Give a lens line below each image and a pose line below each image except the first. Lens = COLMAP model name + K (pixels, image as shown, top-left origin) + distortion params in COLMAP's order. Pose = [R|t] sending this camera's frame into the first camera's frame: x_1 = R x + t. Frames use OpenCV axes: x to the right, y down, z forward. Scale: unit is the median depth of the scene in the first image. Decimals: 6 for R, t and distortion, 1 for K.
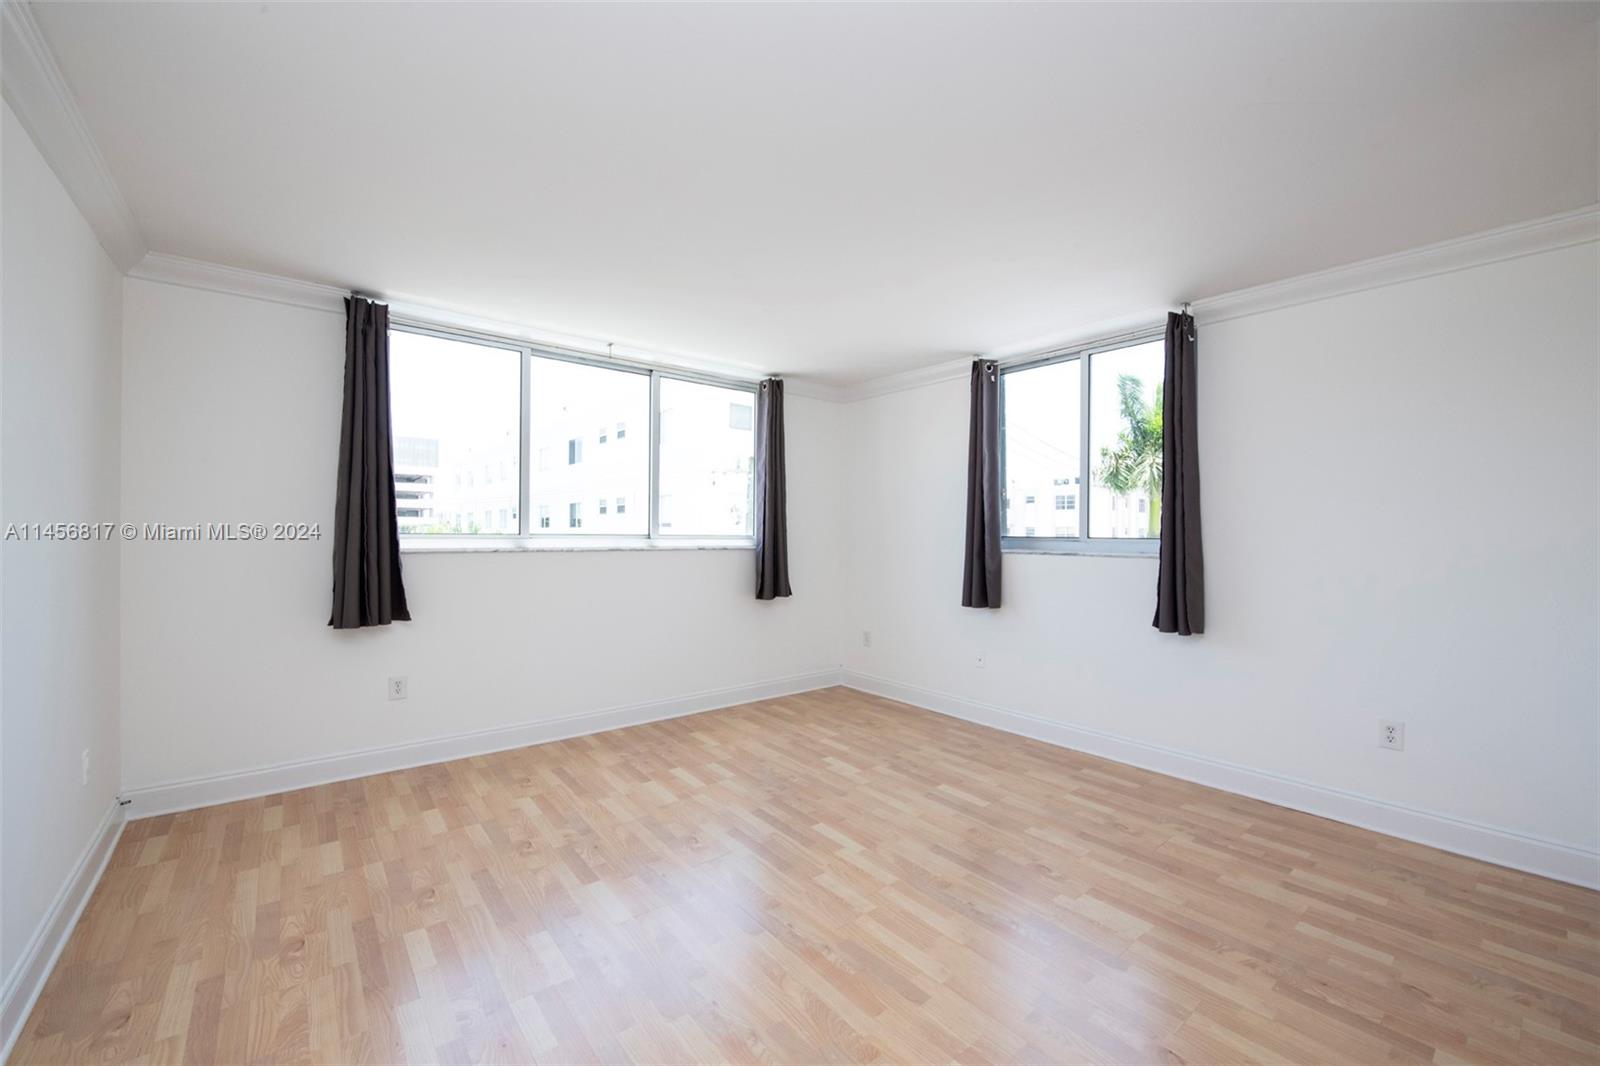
lens RADIAL K [[640.1, 0, 800.3], [0, 640.1, 527.7], [0, 0, 1]] dist [0.010047, 0.000361]
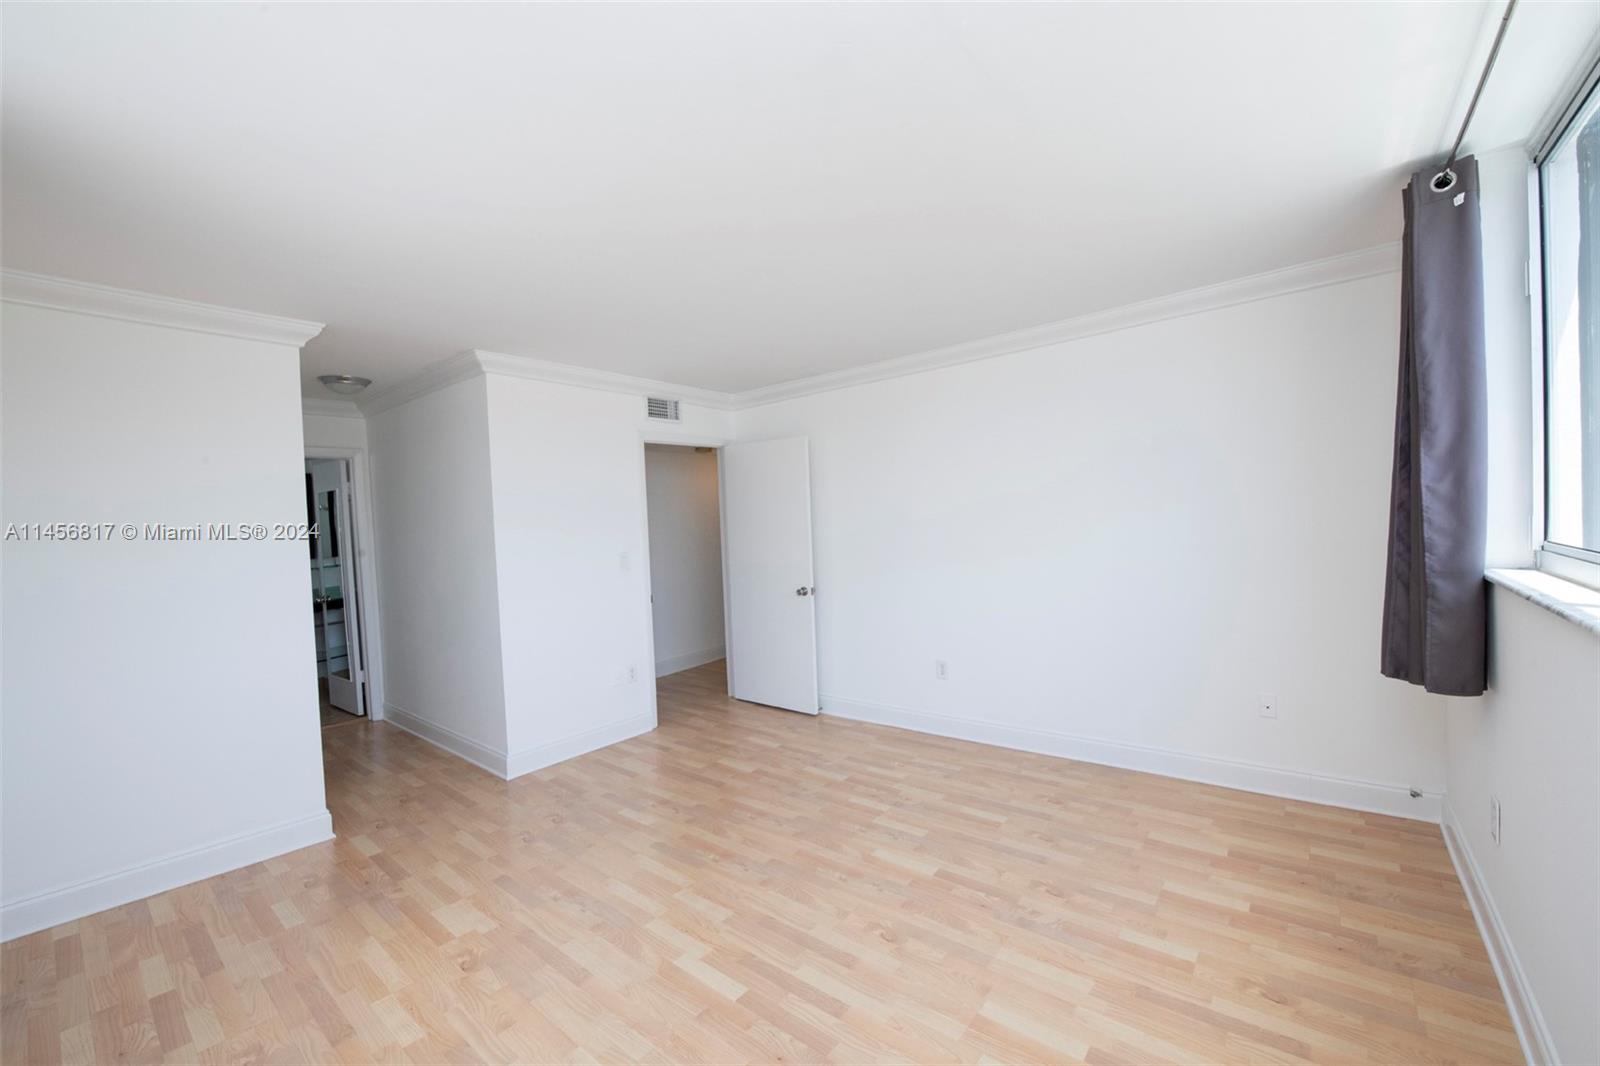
lens RADIAL K [[640.1, 0, 800.6], [0, 640.1, 535.6], [0, 0, 1]] dist [0.010047, 0.000361]
pose [[-0.977937, 0.042653, -0.204499, 0.090362], [0.039583, 0.999034, 0.019079, -0.041303], [0.205115, 0.010564, -0.978681, 1.862384]]
